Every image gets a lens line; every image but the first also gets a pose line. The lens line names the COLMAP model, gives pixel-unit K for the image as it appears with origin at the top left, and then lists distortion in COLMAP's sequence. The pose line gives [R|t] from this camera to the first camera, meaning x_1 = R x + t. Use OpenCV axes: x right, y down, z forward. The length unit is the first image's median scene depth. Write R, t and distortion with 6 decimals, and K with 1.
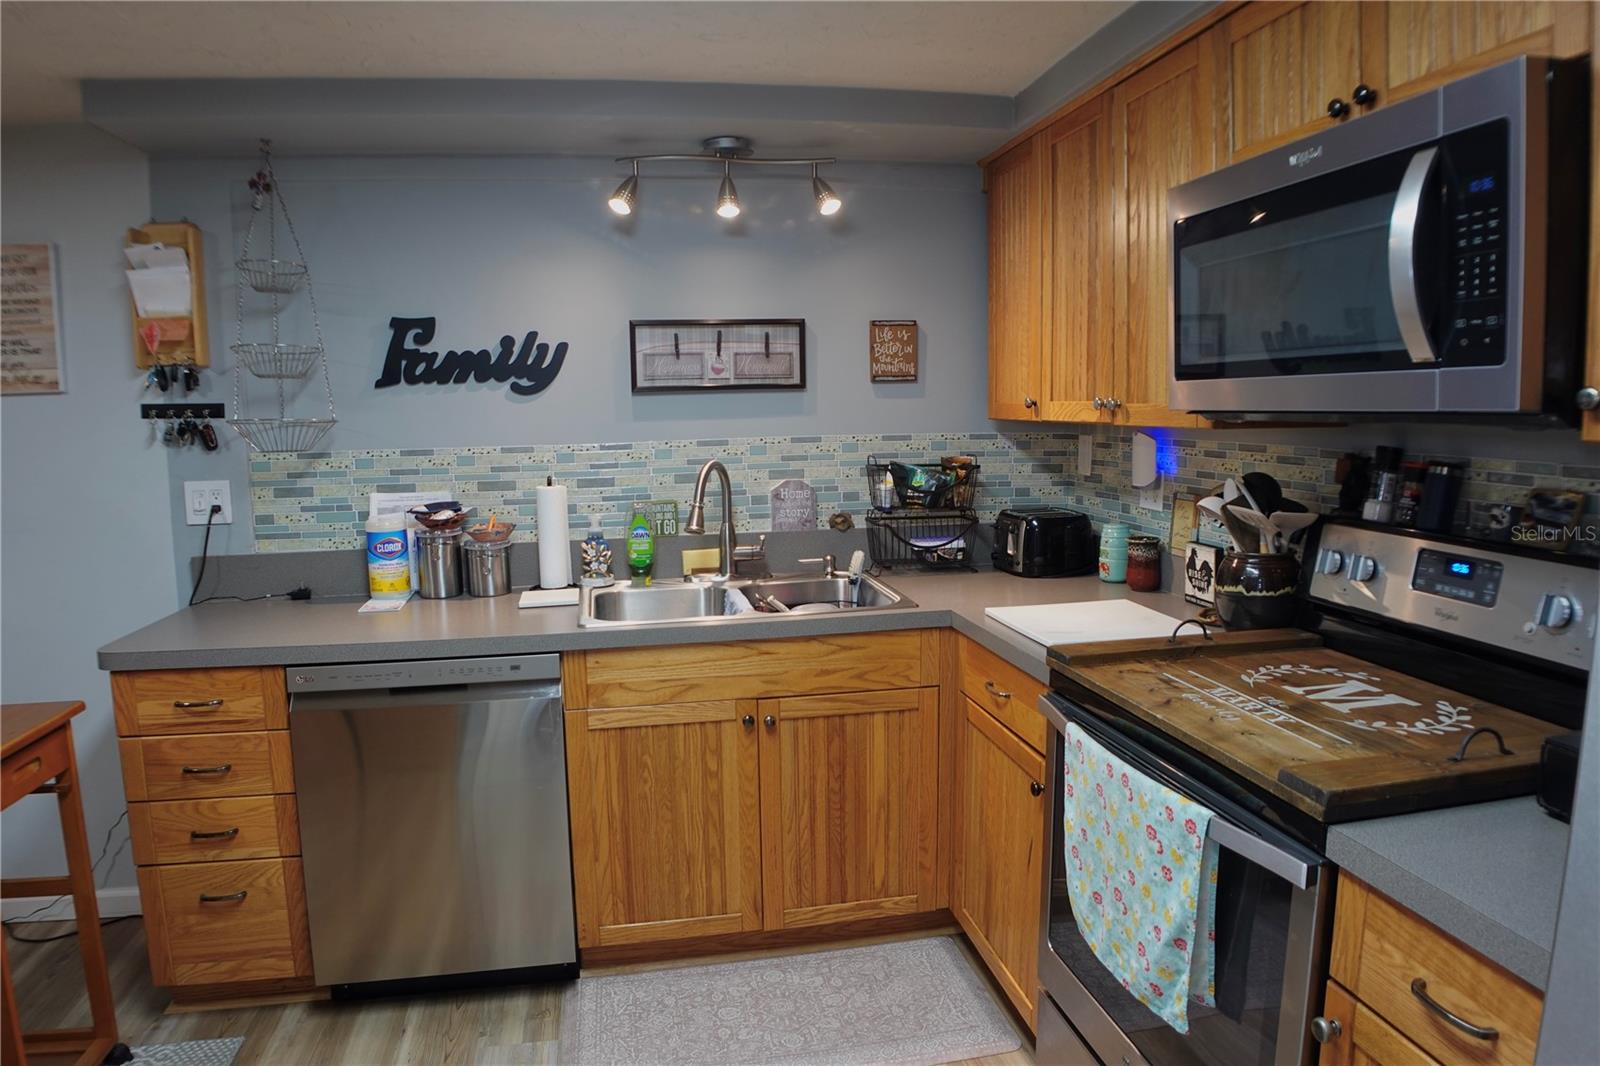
lens RADIAL K [[997.2, 0, 796.5], [0, 997.2, 538.8], [0, 0, 1]] dist [-0.079145, 0.007919]
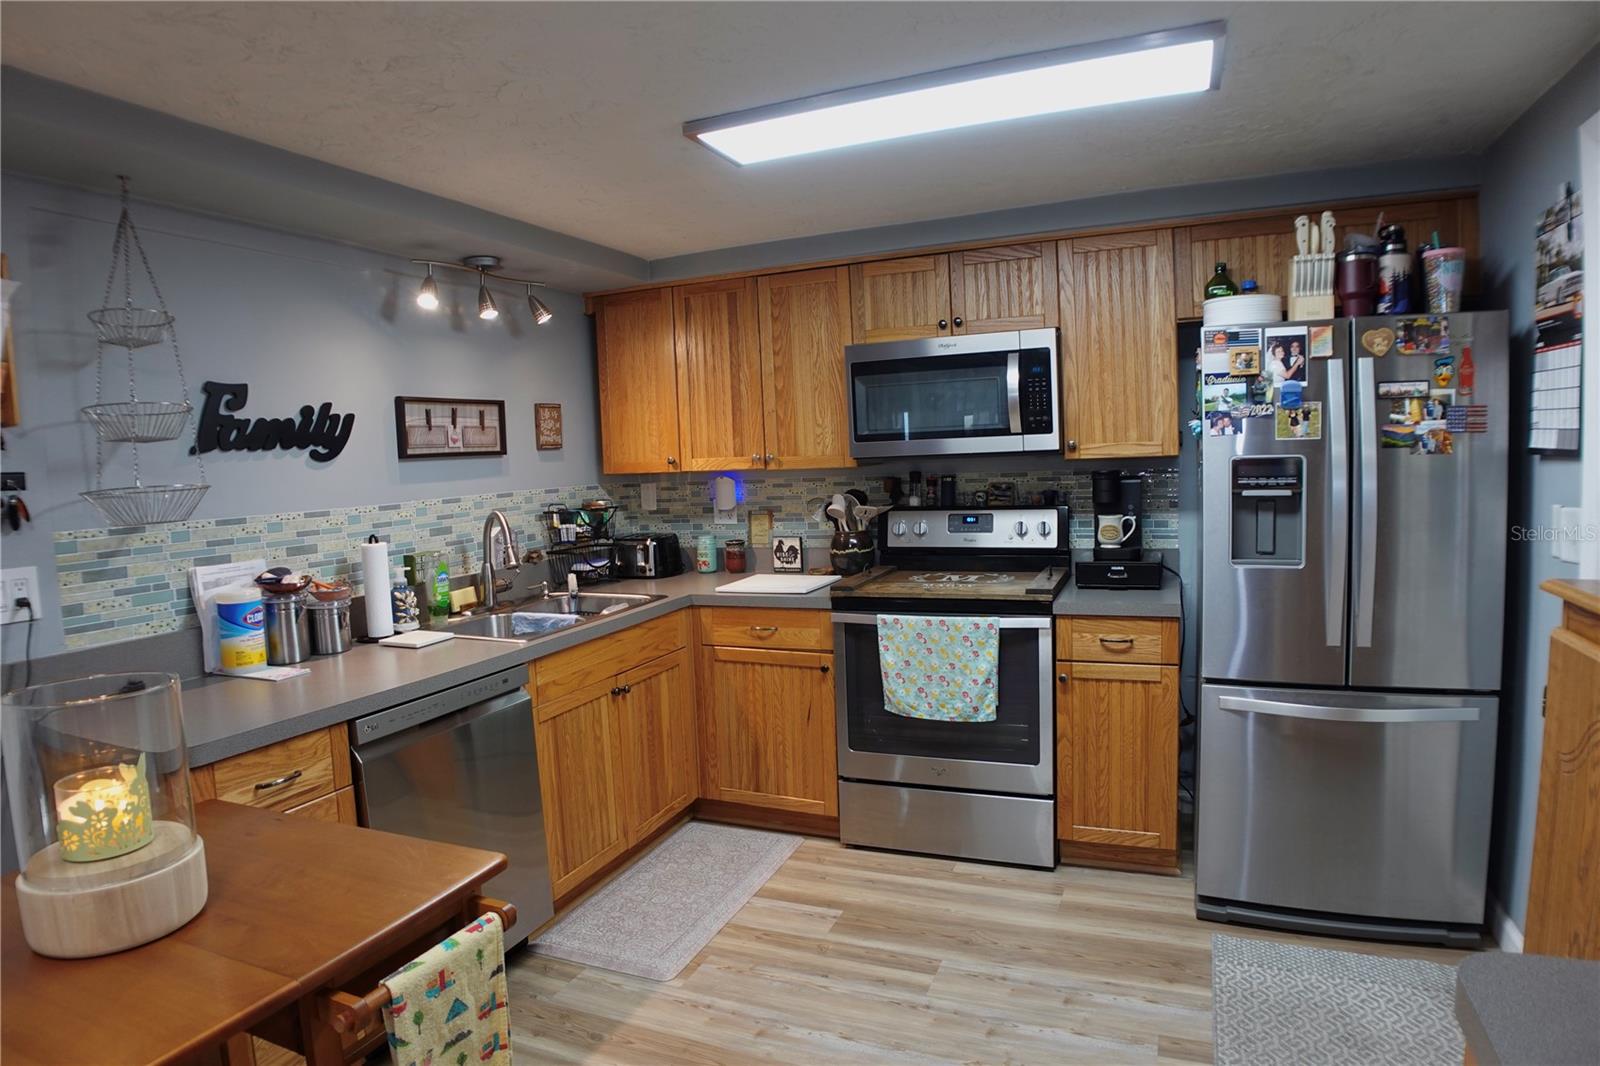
lens RADIAL K [[919.5, 0, 803.3], [0, 919.5, 530.2], [0, 0, 1]] dist [-0.068647, 0.003826]
pose [[0.552276, -0.075509, 0.830235, -0.818148], [0.142230, 0.989823, -0.004588, 0.004860], [-0.821439, 0.120618, 0.557395, 0.051574]]
